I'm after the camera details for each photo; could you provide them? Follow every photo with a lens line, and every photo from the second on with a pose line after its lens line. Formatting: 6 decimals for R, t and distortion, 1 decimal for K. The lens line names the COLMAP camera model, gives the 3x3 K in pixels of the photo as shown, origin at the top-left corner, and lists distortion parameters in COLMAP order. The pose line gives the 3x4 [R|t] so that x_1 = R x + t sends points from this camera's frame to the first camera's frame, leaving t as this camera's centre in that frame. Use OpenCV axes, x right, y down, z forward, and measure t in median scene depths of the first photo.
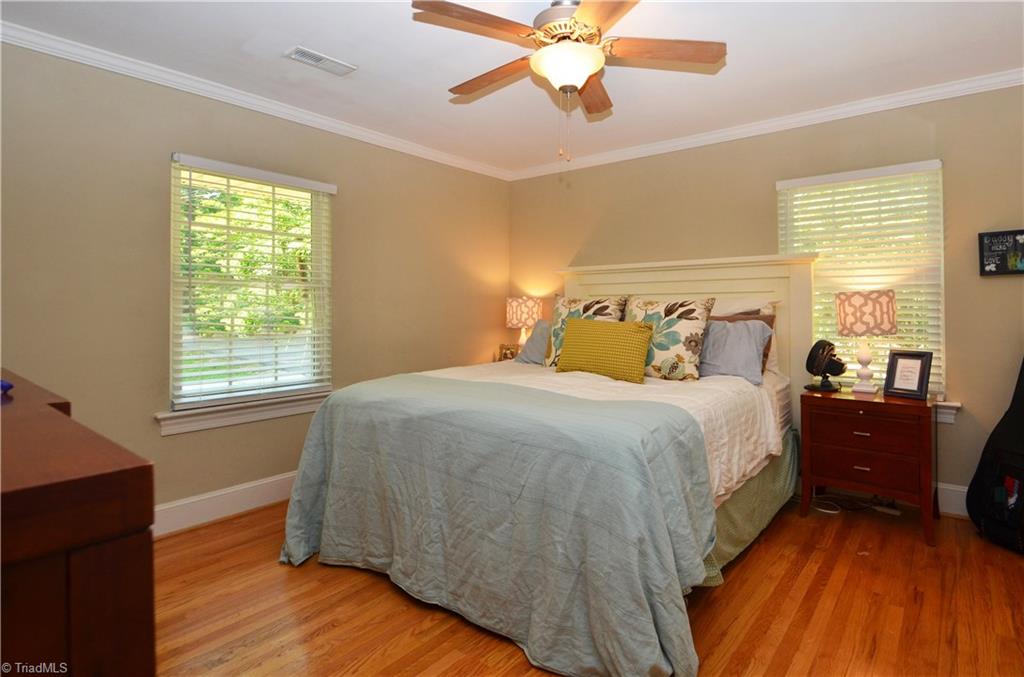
lens RADIAL K [[490.7, 0, 512.0], [0, 490.7, 338.5], [0, 0, 1]] dist [0.001392, -0.010786]
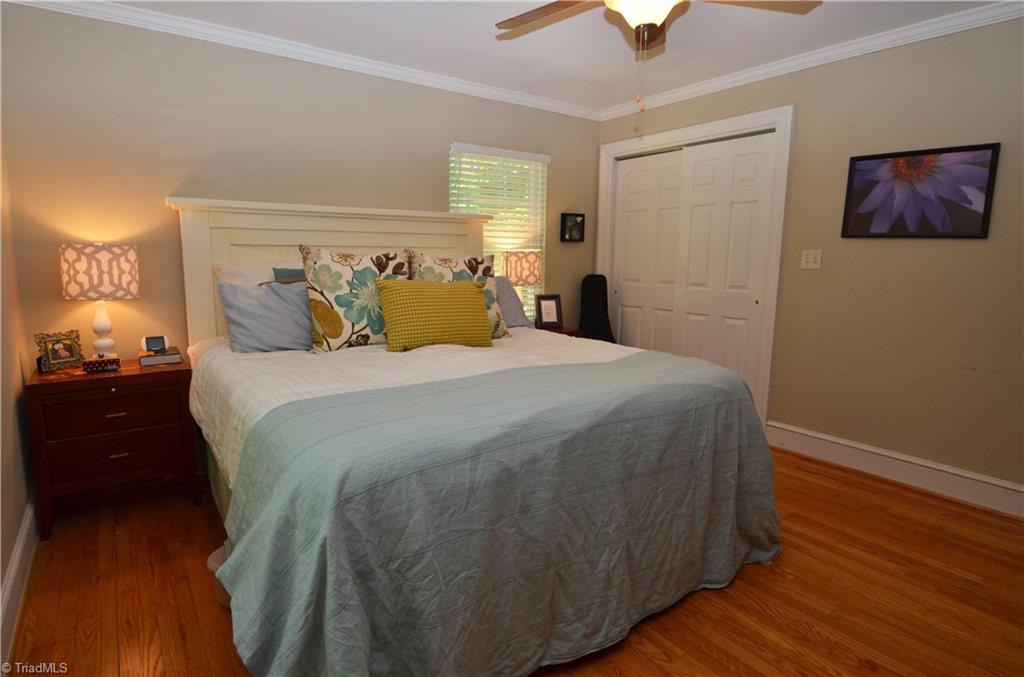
lens RADIAL K [[538.1, 0, 512.0], [0, 538.1, 338.5], [0, 0, 1]] dist [-0.050802, 0.000150]
pose [[0.308894, -0.139716, 0.940778, -0.675095], [0.045186, 0.990190, 0.132218, -0.057391], [-0.950023, 0.001669, 0.312177, 0.609787]]
